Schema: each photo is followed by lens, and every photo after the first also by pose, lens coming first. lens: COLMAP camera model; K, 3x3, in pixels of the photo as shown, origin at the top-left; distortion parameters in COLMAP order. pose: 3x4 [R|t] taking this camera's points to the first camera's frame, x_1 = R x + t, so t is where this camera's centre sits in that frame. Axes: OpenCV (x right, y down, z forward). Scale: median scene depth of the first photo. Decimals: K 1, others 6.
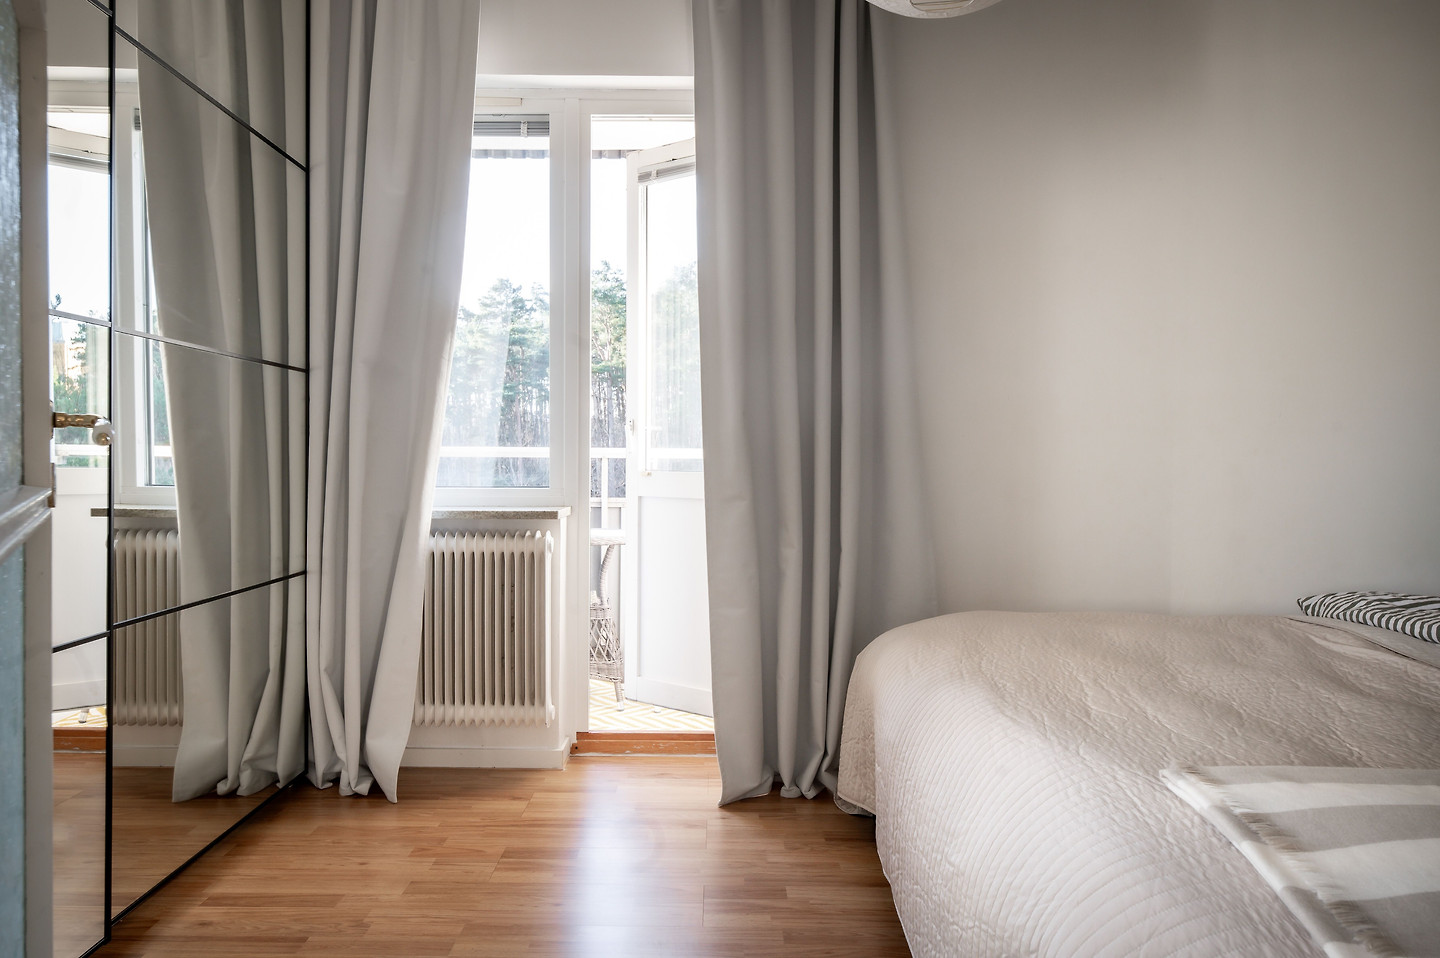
lens RADIAL K [[963.7, 0, 720.0], [0, 963.7, 479.0], [0, 0, 1]] dist [0.008253, -0.001501]
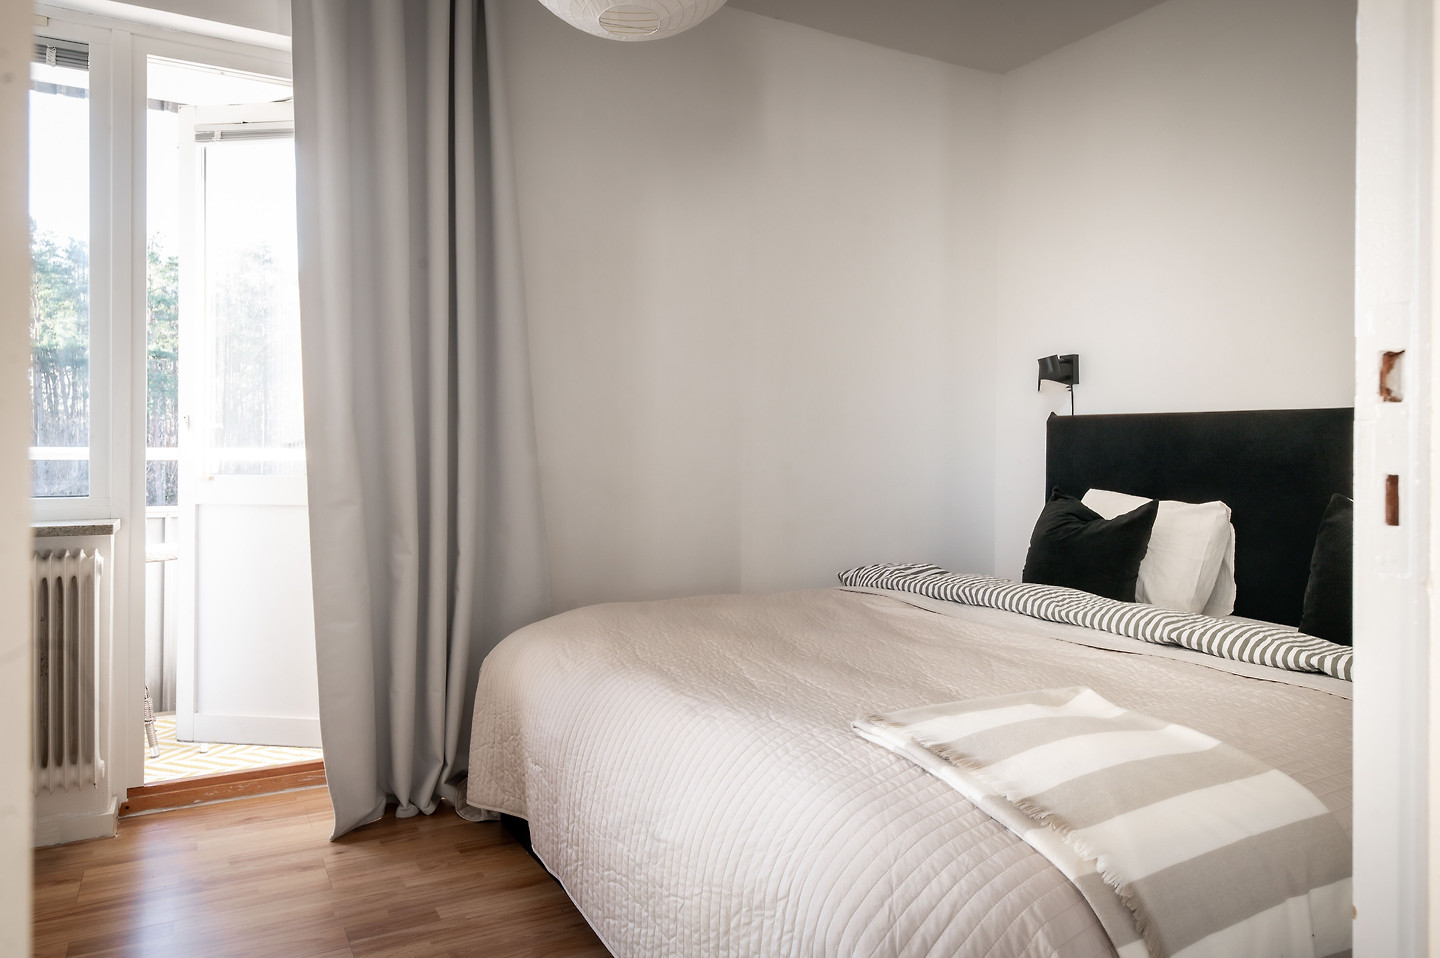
lens RADIAL K [[961.5, 0, 715.6], [0, 961.5, 470.5], [0, 0, 1]] dist [0.004065, 0.001583]
pose [[0.873434, -0.012109, 0.486792, -0.123634], [0.015687, 0.999872, -0.003275, -0.002516], [-0.486690, 0.010497, 0.873512, 0.023804]]
